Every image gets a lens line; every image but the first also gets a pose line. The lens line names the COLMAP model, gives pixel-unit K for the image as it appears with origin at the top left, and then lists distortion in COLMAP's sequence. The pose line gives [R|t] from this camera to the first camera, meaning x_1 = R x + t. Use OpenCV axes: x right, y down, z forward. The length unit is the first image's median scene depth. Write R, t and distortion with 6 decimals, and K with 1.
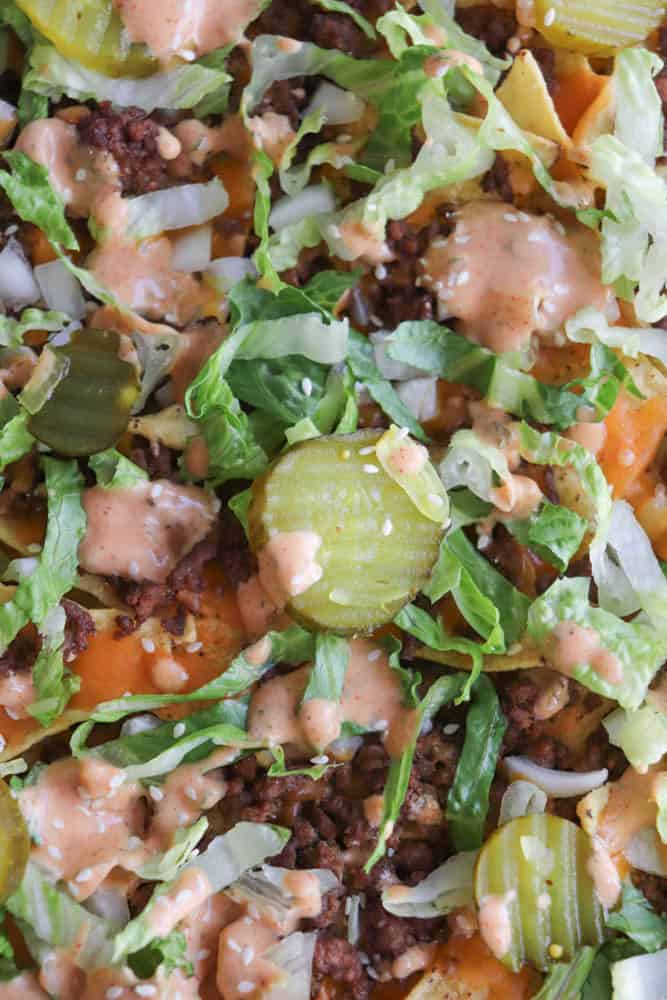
lens RADIAL K [[1979.0, 0, 333.5], [0, 1979.0, 500.0], [0, 0, 1]] dist [0.201239, 0.036551]
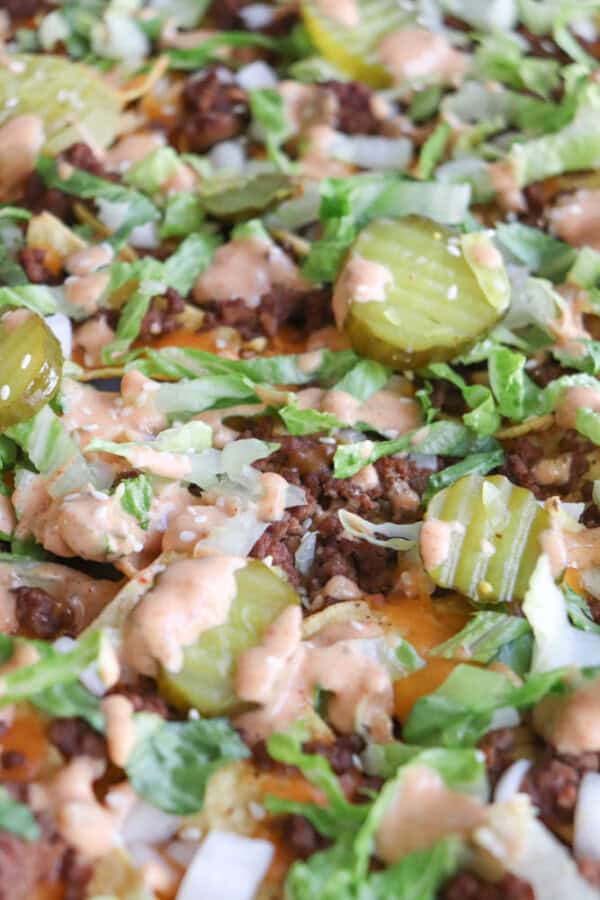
lens RADIAL K [[1781.1, 0, 300.0], [0, 1781.1, 450.0], [0, 0, 1]] dist [0.201239, 0.036551]
pose [[0.935099, 0.243564, -0.257421, 0.229213], [-0.350750, 0.739868, -0.574081, 0.693540], [0.050632, 0.627114, 0.777280, 0.244275]]
